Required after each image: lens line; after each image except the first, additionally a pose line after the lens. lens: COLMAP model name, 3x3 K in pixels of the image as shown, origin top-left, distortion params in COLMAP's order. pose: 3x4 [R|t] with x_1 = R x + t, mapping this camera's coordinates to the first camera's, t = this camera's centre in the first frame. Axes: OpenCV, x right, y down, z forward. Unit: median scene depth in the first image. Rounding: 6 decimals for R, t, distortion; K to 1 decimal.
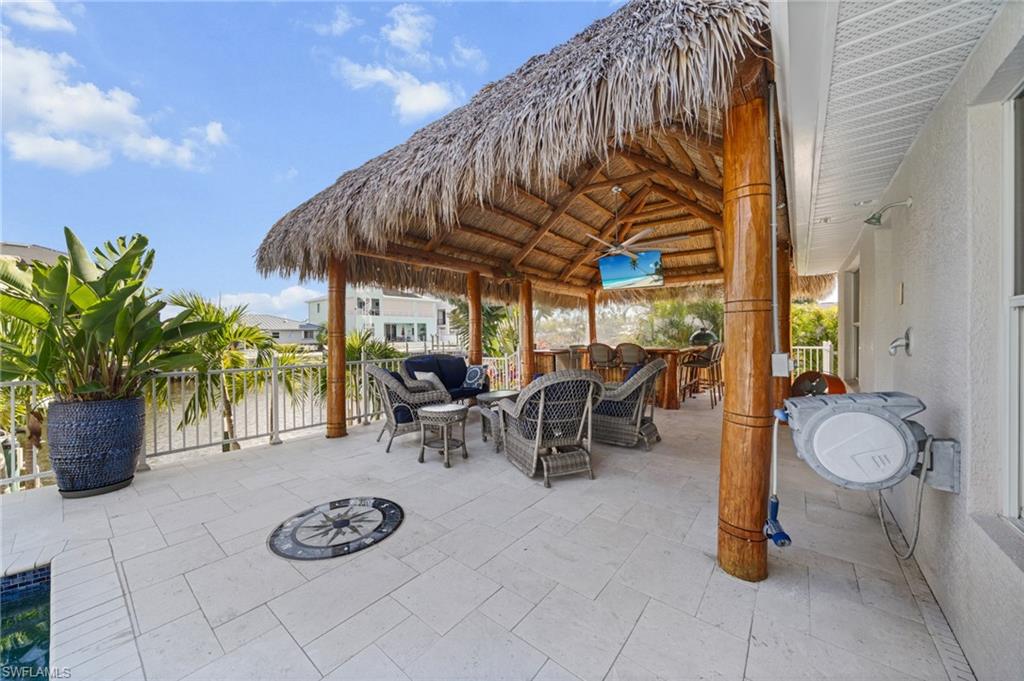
lens RADIAL K [[370.8, 0, 512.9], [0, 370.8, 345.7], [0, 0, 1]] dist [-0.000542, -0.000164]
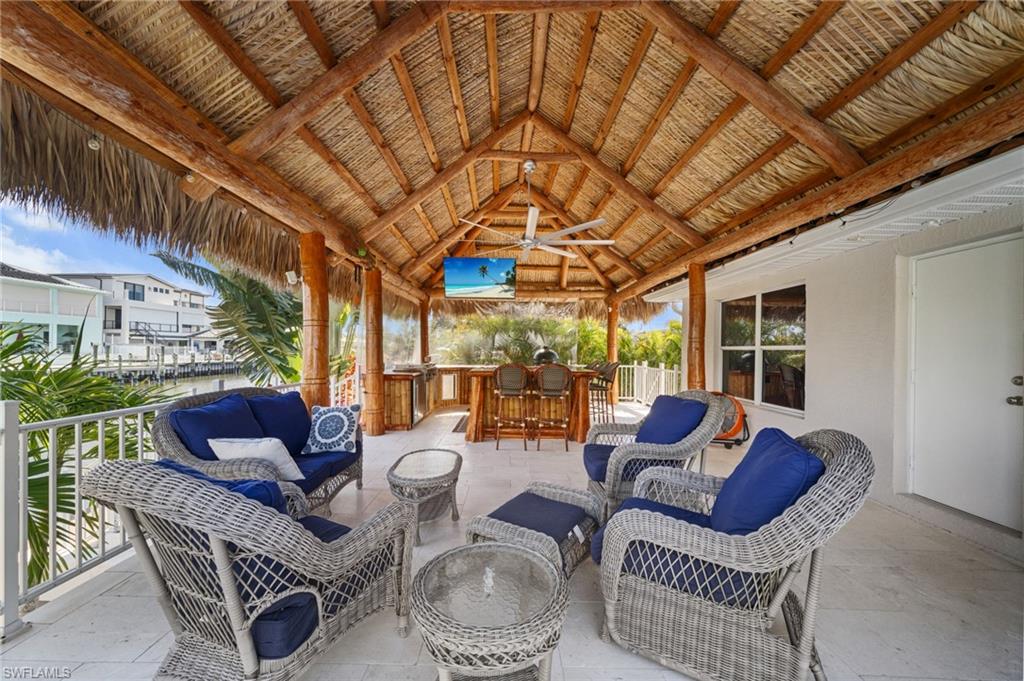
lens RADIAL K [[370.8, 0, 512.9], [0, 370.8, 345.7], [0, 0, 1]] dist [-0.000542, -0.000164]
pose [[0.795478, 0.028334, 0.605320, -0.145247], [-0.003477, 0.999103, -0.042197, -0.008002], [-0.605973, 0.031461, 0.794863, 0.283956]]
